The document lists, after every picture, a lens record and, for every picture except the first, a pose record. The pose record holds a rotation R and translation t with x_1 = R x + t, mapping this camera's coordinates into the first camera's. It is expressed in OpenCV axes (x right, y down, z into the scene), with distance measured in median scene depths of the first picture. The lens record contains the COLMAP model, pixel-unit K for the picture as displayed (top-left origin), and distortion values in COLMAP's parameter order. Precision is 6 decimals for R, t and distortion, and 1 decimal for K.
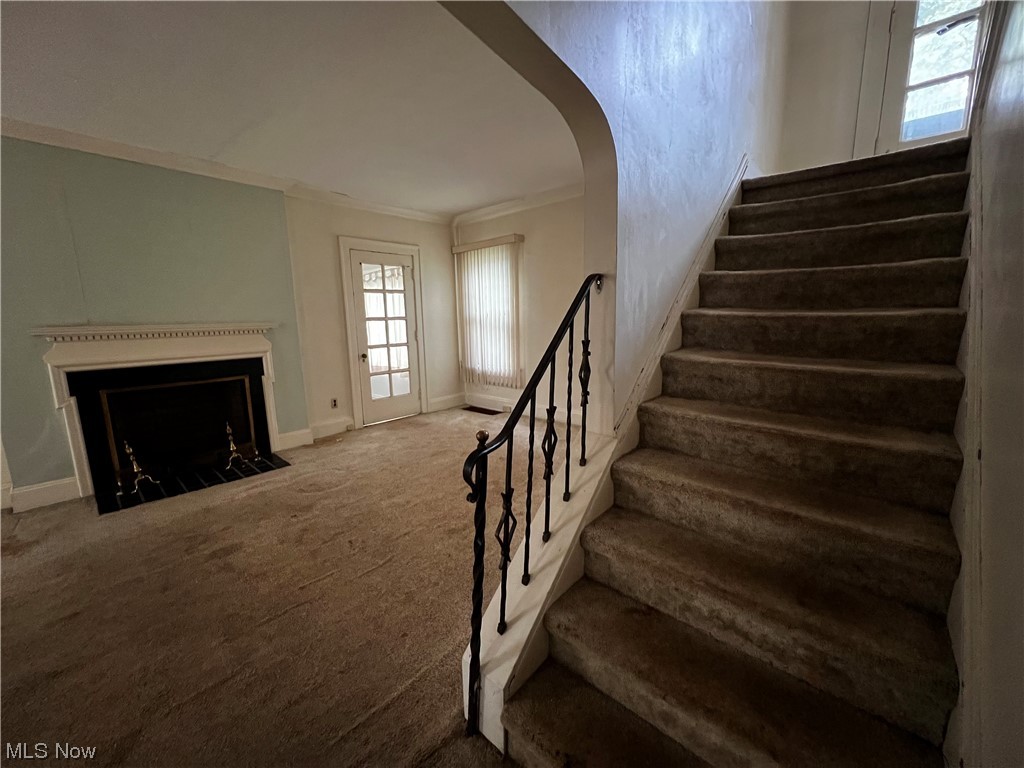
lens RADIAL K [[409.3, 0, 511.6], [0, 409.3, 383.4], [0, 0, 1]] dist [-0.002522, -0.000204]
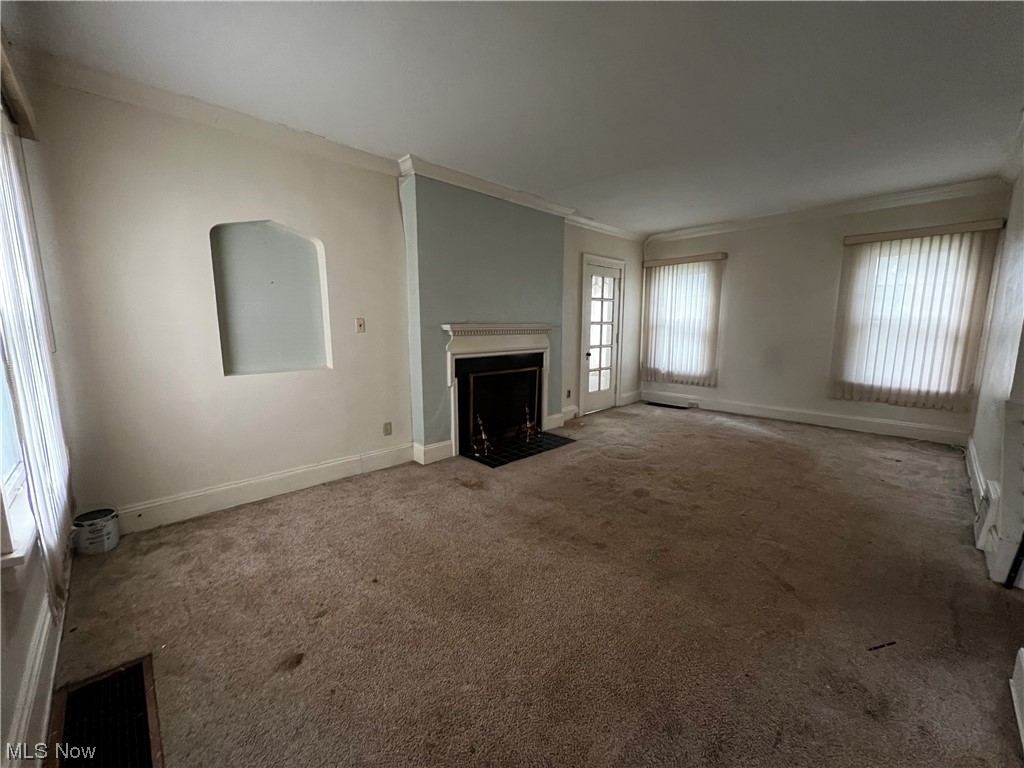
lens RADIAL K [[409.3, 0, 513.2], [0, 409.3, 384.7], [0, 0, 1]] dist [-0.002522, -0.000204]
pose [[0.998192, 0.028645, -0.052845, -0.531305], [-0.029360, 0.999487, -0.012803, 0.042524], [0.052451, 0.014331, 0.998521, -0.186900]]
